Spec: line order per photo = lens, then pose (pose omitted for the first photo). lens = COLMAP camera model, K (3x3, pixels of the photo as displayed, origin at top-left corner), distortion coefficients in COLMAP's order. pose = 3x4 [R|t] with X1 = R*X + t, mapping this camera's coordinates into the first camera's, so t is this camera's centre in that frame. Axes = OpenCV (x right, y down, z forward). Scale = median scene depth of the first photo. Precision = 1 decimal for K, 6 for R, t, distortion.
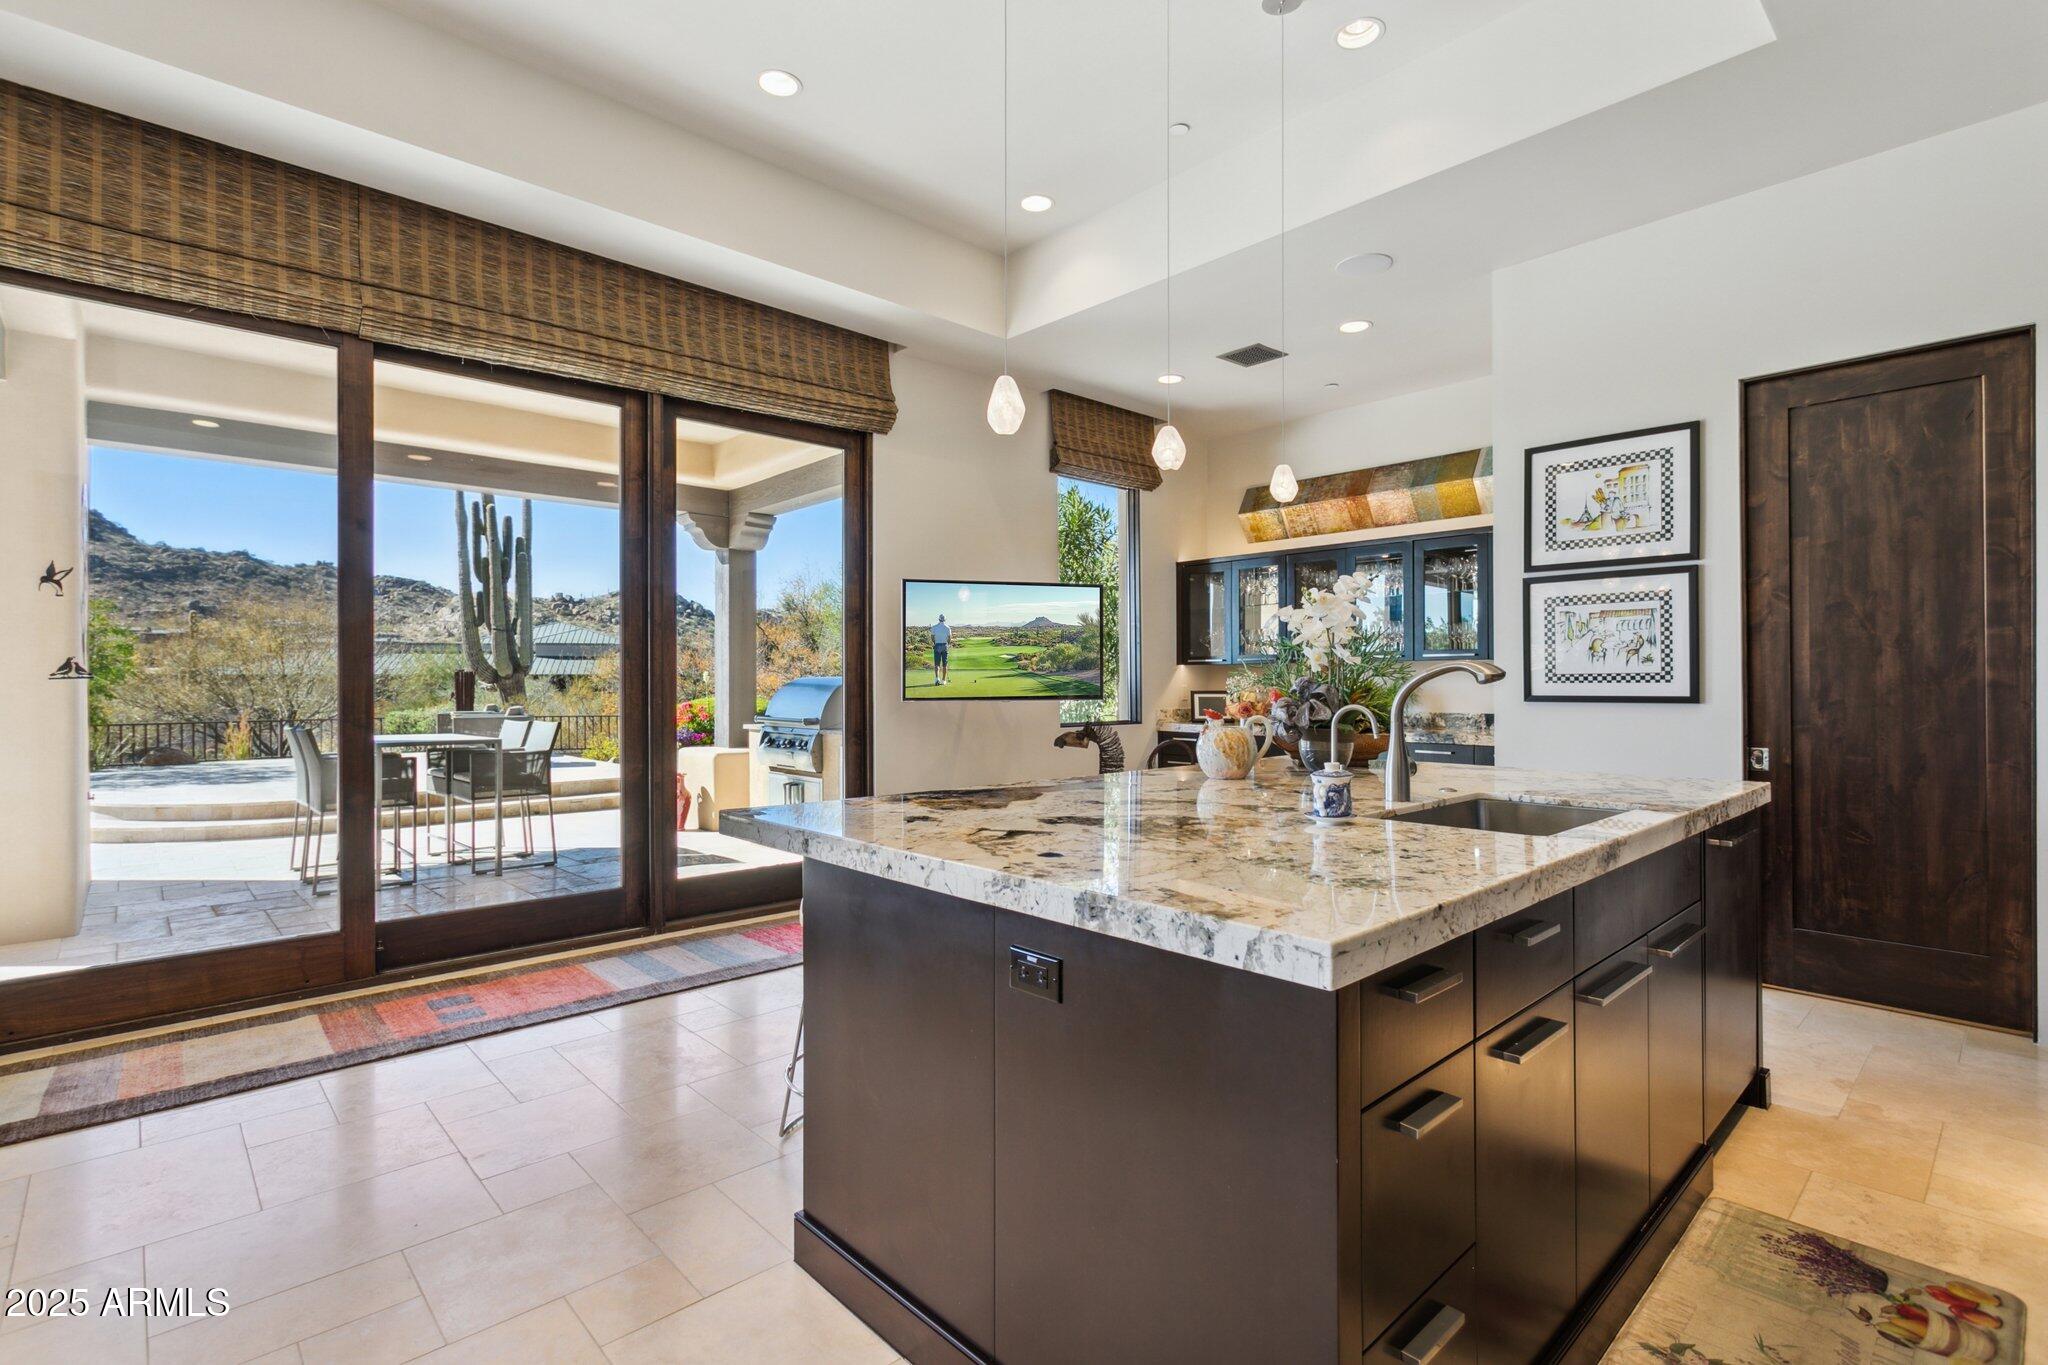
lens RADIAL K [[962.2, 0, 1024.1], [0, 962.2, 678.8], [0, 0, 1]] dist [0.000421, 0.001434]
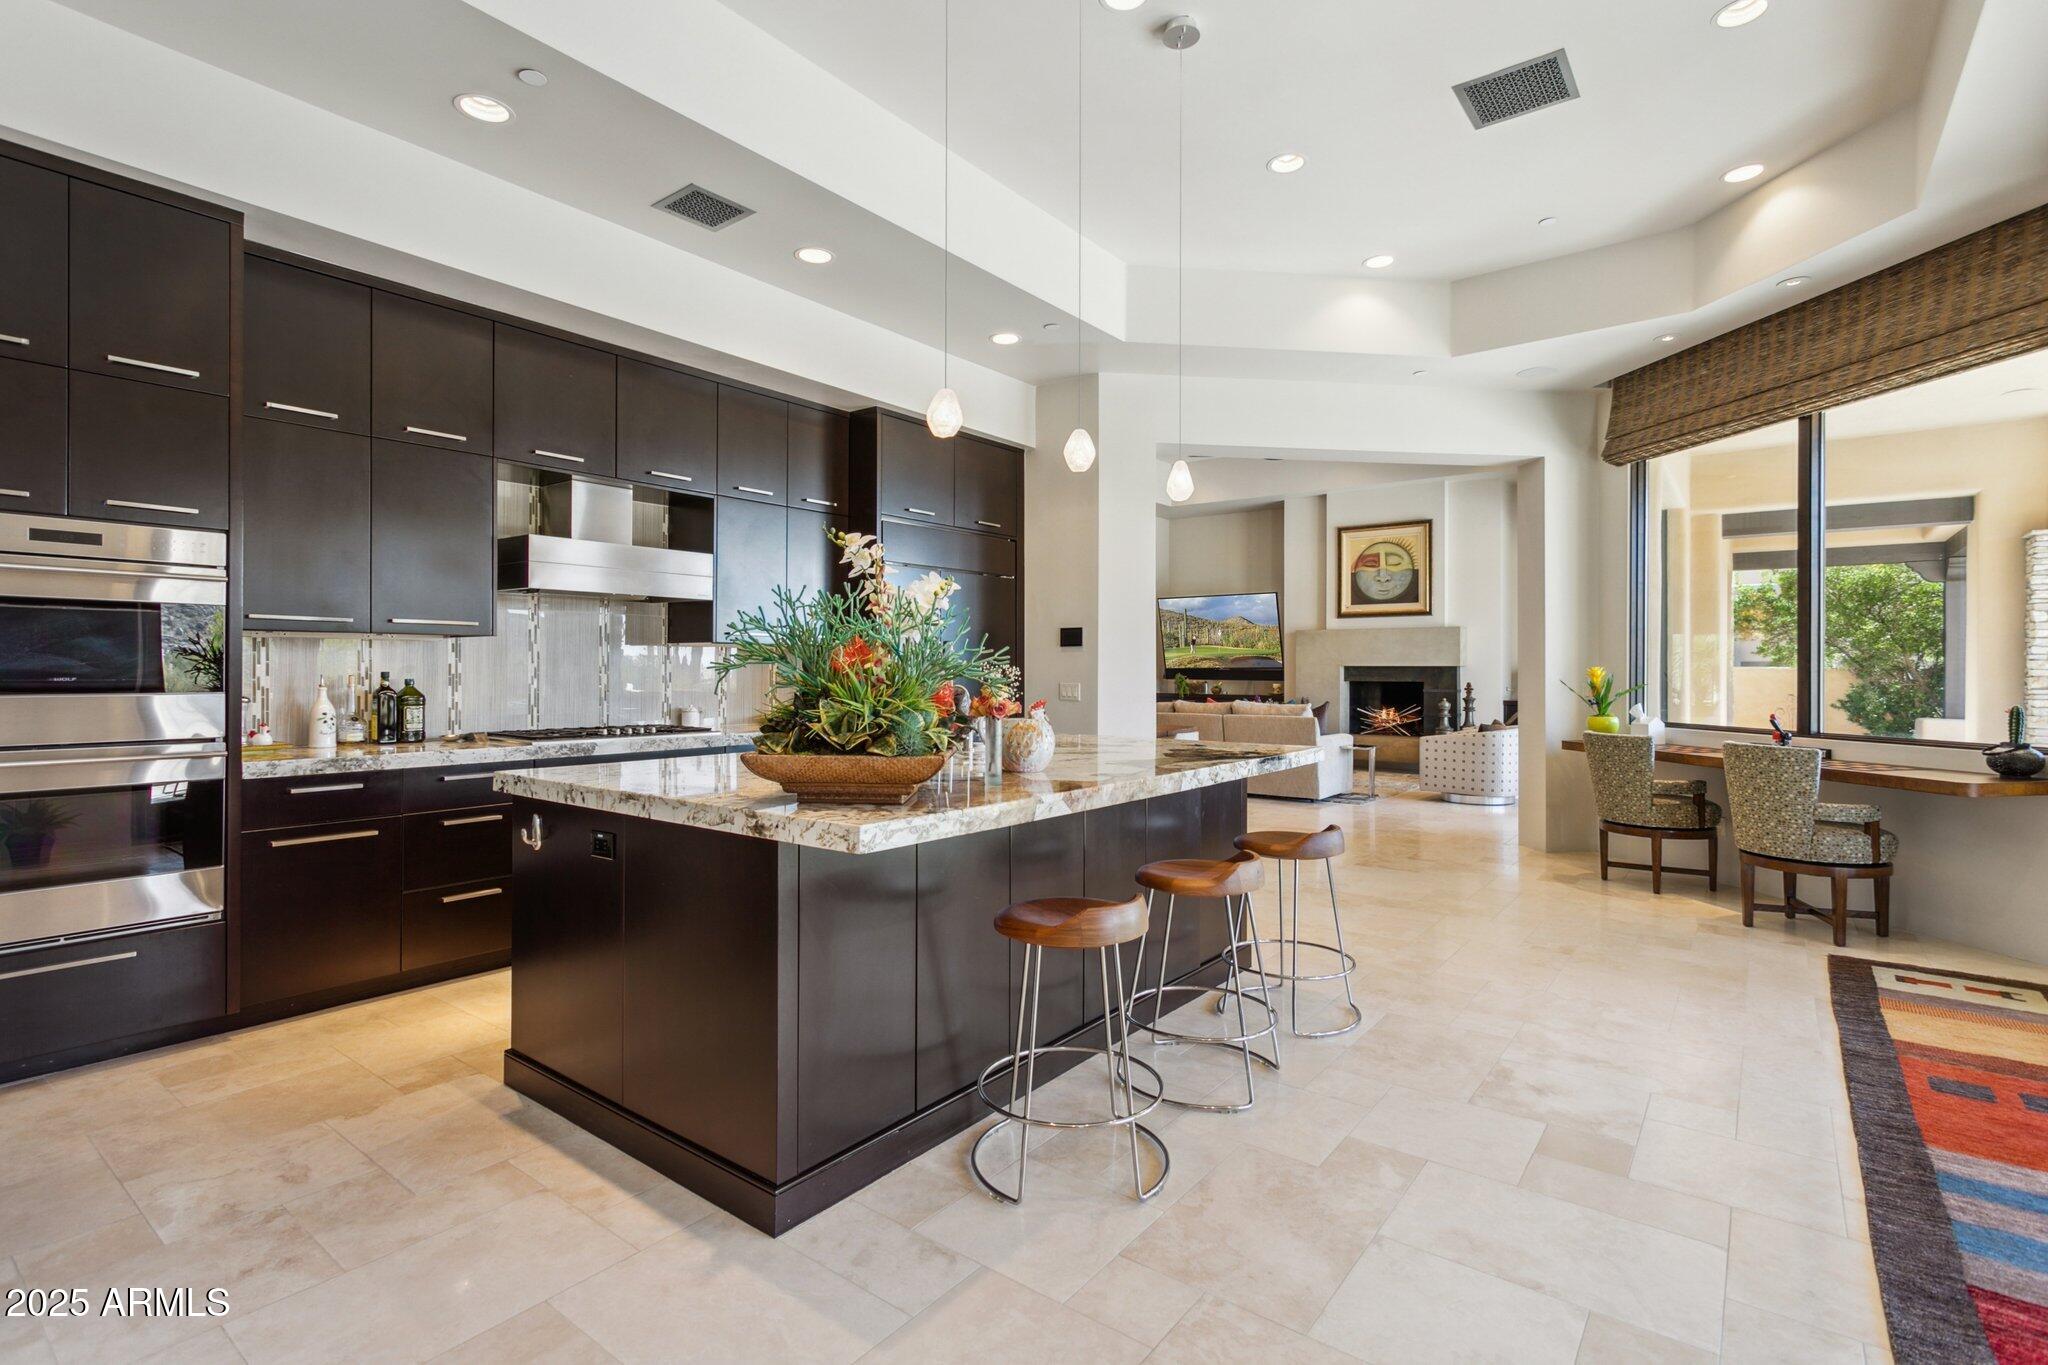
lens RADIAL K [[964.9, 0, 1019.2], [0, 964.9, 671.0], [0, 0, 1]] dist [0.000733, -0.000069]
pose [[-0.987204, -0.000756, -0.159458, 0.272460], [-0.000325, 0.999996, -0.002732, 0.003665], [0.159460, -0.002645, -0.987201, 1.435398]]
